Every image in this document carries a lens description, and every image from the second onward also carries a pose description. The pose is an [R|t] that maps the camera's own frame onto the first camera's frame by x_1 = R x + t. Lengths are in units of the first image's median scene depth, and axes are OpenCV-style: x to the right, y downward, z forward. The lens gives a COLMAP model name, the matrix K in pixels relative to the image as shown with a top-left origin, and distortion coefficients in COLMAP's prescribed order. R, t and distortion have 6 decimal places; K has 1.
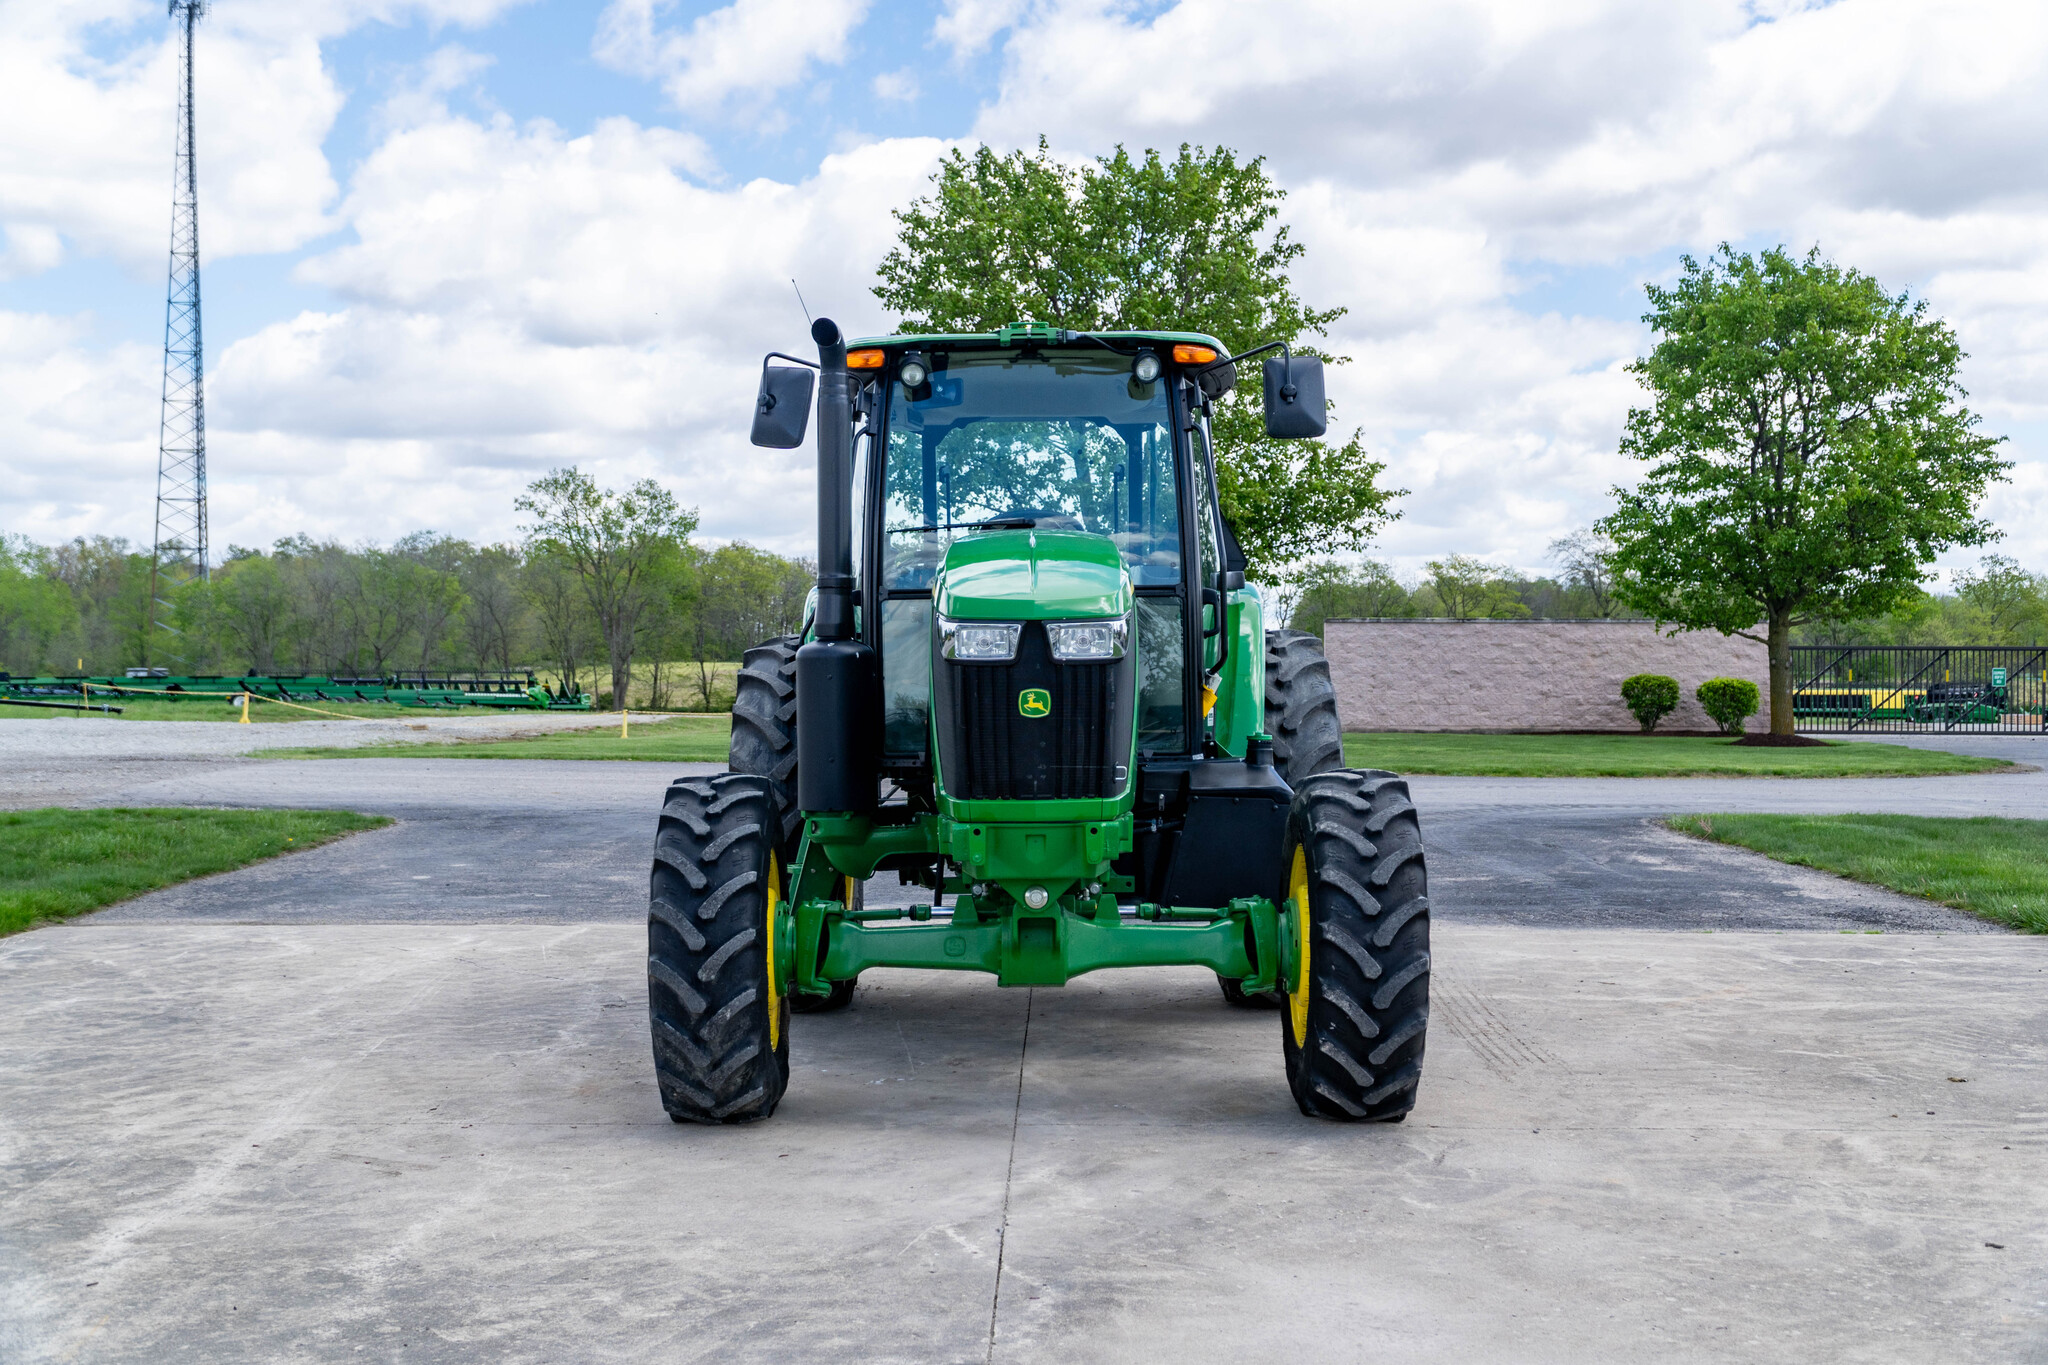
lens RADIAL K [[2514.1, 0, 1001.9], [0, 2514.1, 667.5], [0, 0, 1]] dist [0.101568, -0.237531]
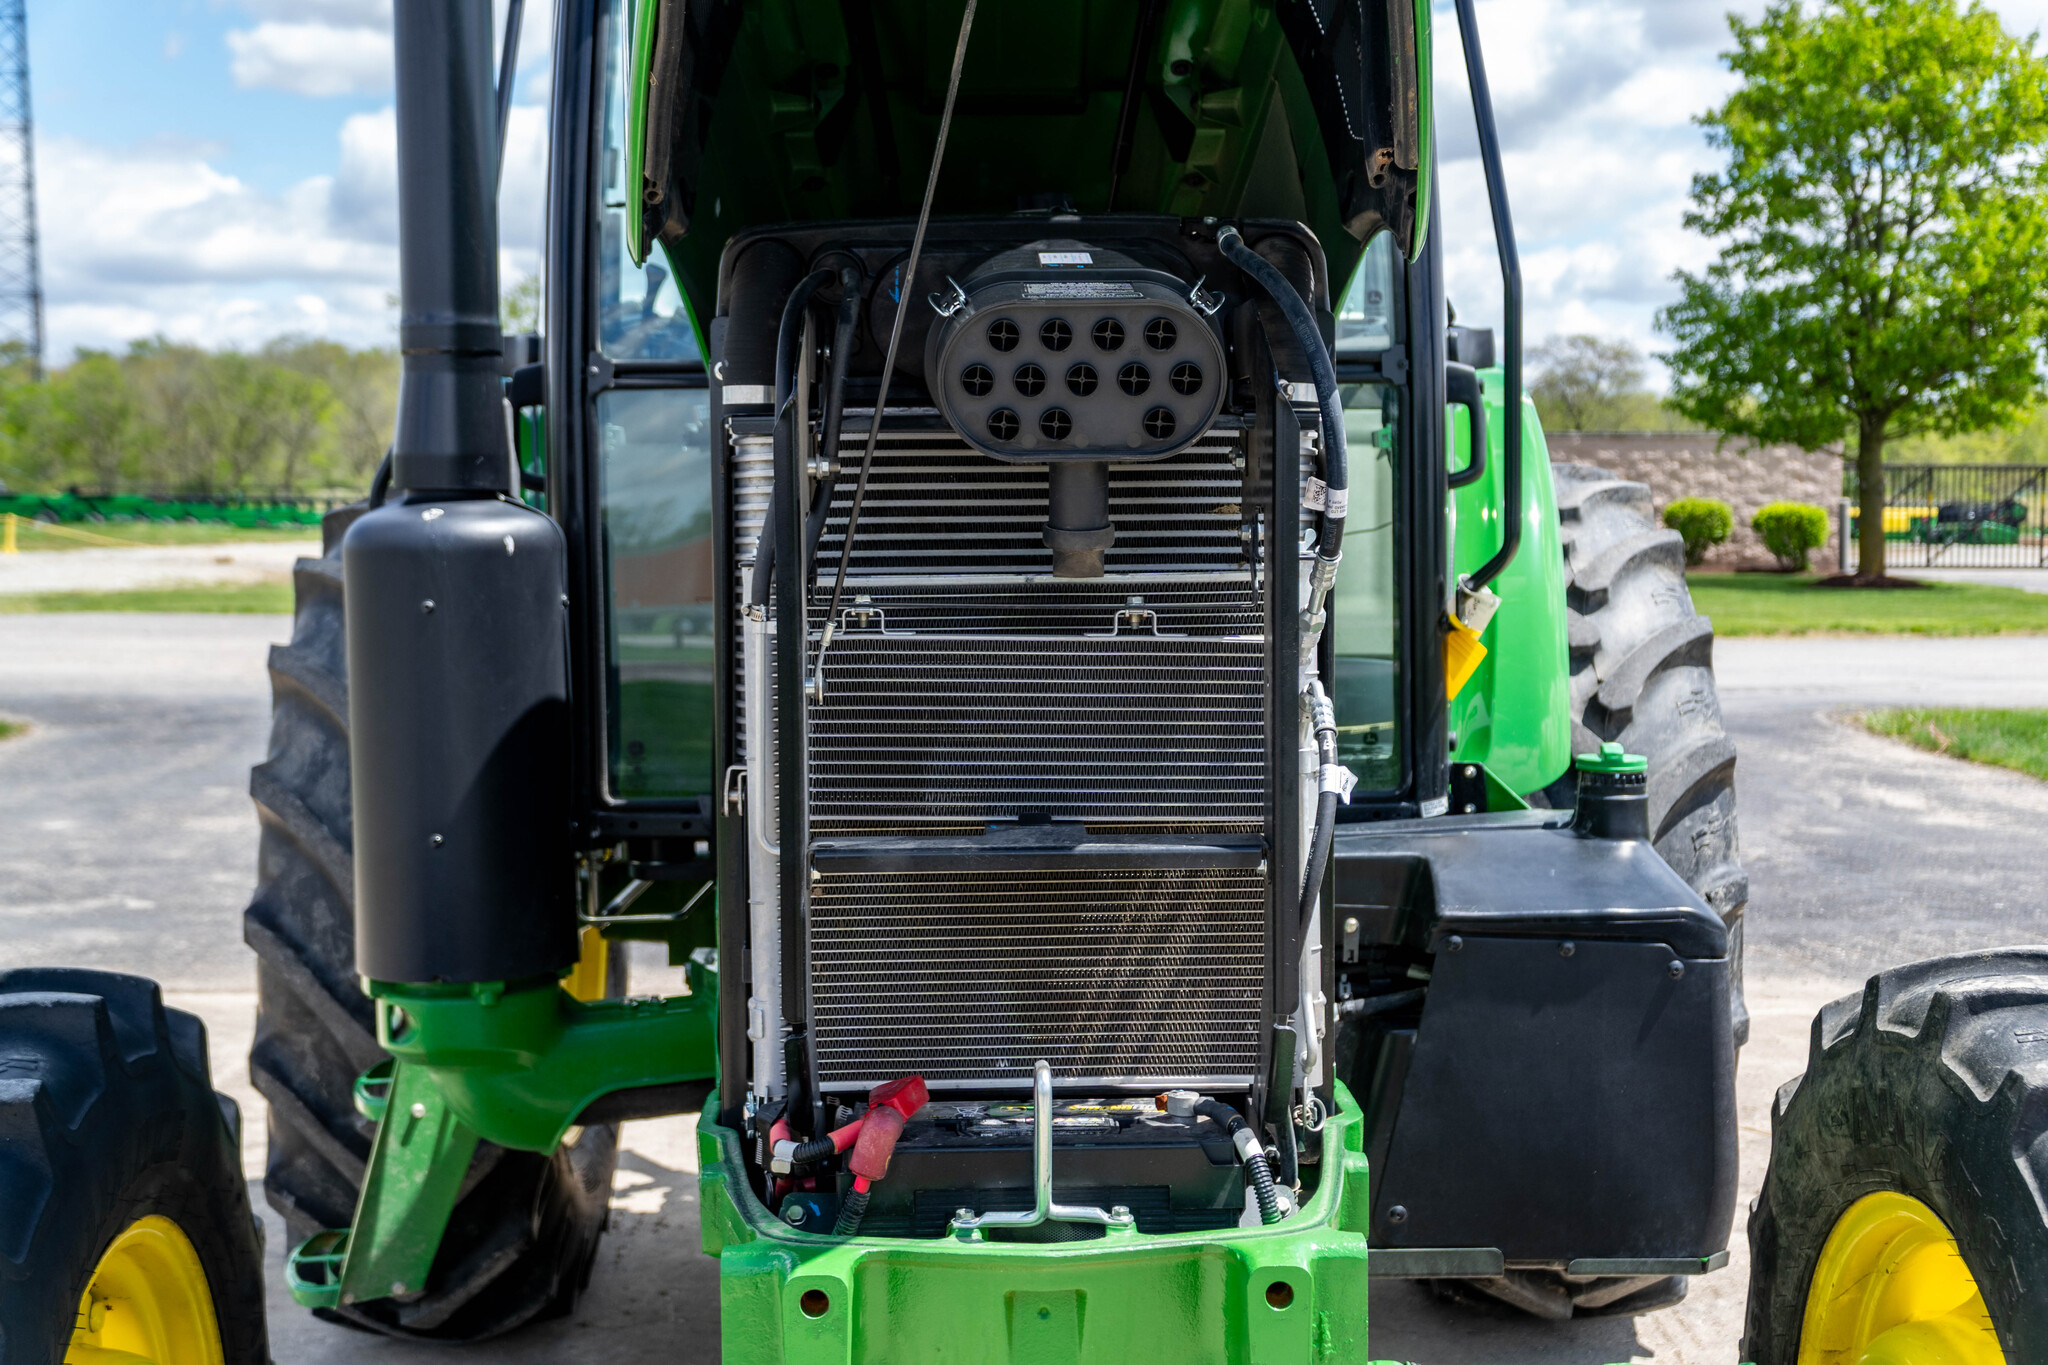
lens RADIAL K [[2514.1, 0, 1001.9], [0, 2514.1, 667.5], [0, 0, 1]] dist [0.101568, -0.237531]
pose [[0.999515, -0.000519, 0.031147, 0.000181], [-0.001802, 0.997224, 0.074432, -0.004093], [-0.031099, -0.074452, 0.996740, 0.184476]]
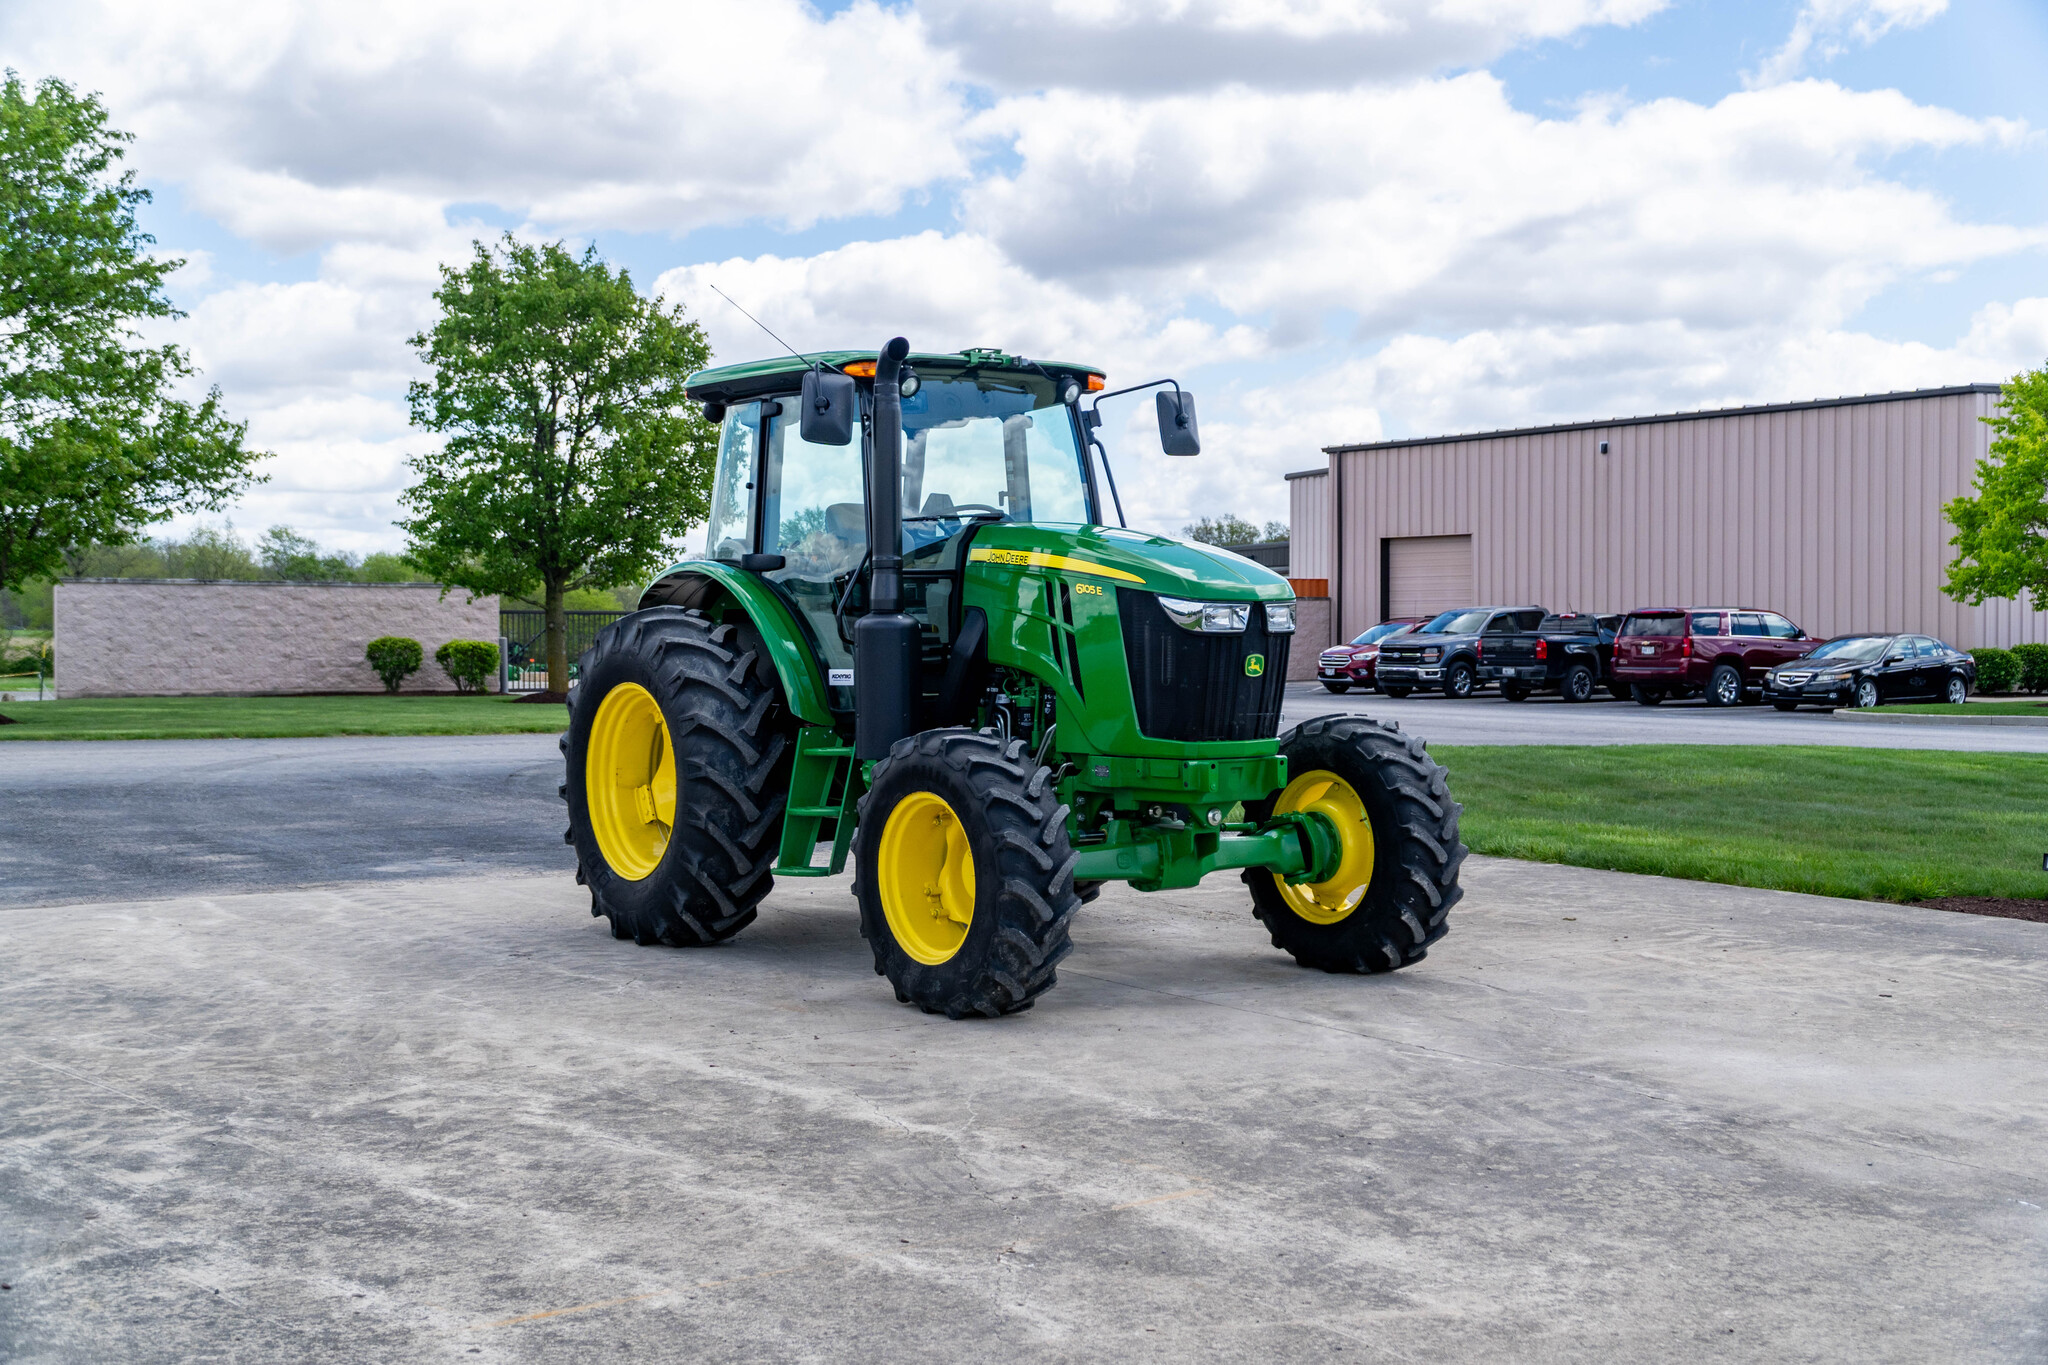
lens RADIAL K [[2583.4, 0, 1024.0], [0, 2583.4, 682.5], [0, 0, 1]] dist [0.082193, -0.005578]
pose [[0.784057, -0.011670, 0.620579, -0.221498], [-0.001498, 0.999785, 0.020693, -0.001084], [-0.620687, -0.017154, 0.783871, 0.006748]]
